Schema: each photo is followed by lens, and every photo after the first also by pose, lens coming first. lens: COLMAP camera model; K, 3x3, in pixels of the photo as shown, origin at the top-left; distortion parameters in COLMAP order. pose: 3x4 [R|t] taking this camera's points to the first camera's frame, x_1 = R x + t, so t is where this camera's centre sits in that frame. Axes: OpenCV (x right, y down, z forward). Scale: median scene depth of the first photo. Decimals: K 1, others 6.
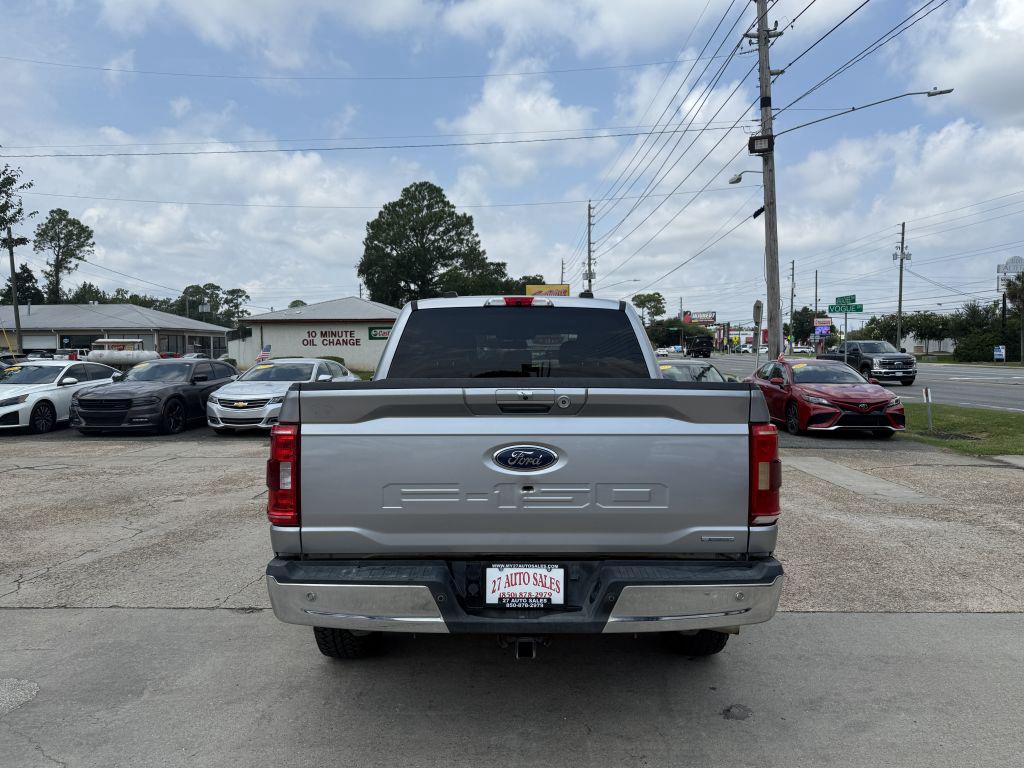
lens RADIAL K [[722.0, 0, 515.5], [0, 722.0, 388.3], [0, 0, 1]] dist [0.043110, -0.059375]
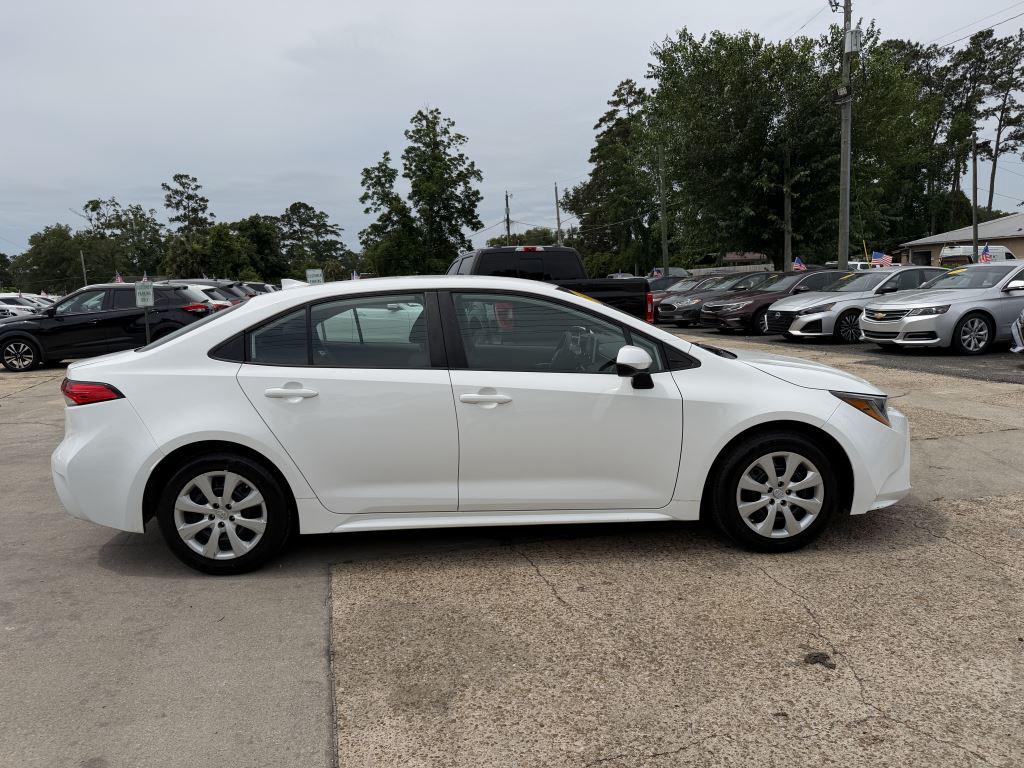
lens RADIAL K [[722.0, 0, 497.6], [0, 722.0, 389.7], [0, 0, 1]] dist [0.043110, -0.059375]
pose [[0.245928, 0.130020, -0.960528, 0.082373], [-0.006400, 0.991159, 0.132528, -0.000521], [0.969267, -0.026445, 0.244586, 0.072171]]
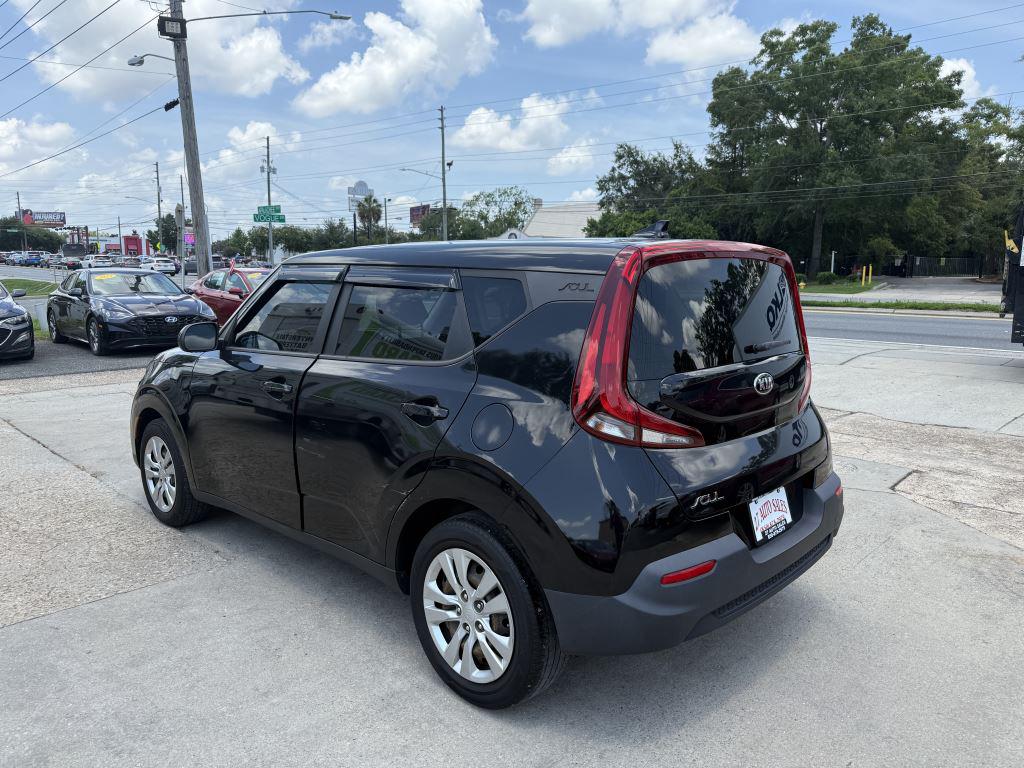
lens RADIAL K [[722.0, 0, 512.2], [0, 722.0, 390.7], [0, 0, 1]] dist [0.043110, -0.059375]
pose [[0.682329, -0.113530, 0.722176, -0.025256], [0.022504, 0.990662, 0.134474, -0.000101], [-0.730699, -0.075504, 0.678512, 0.014532]]
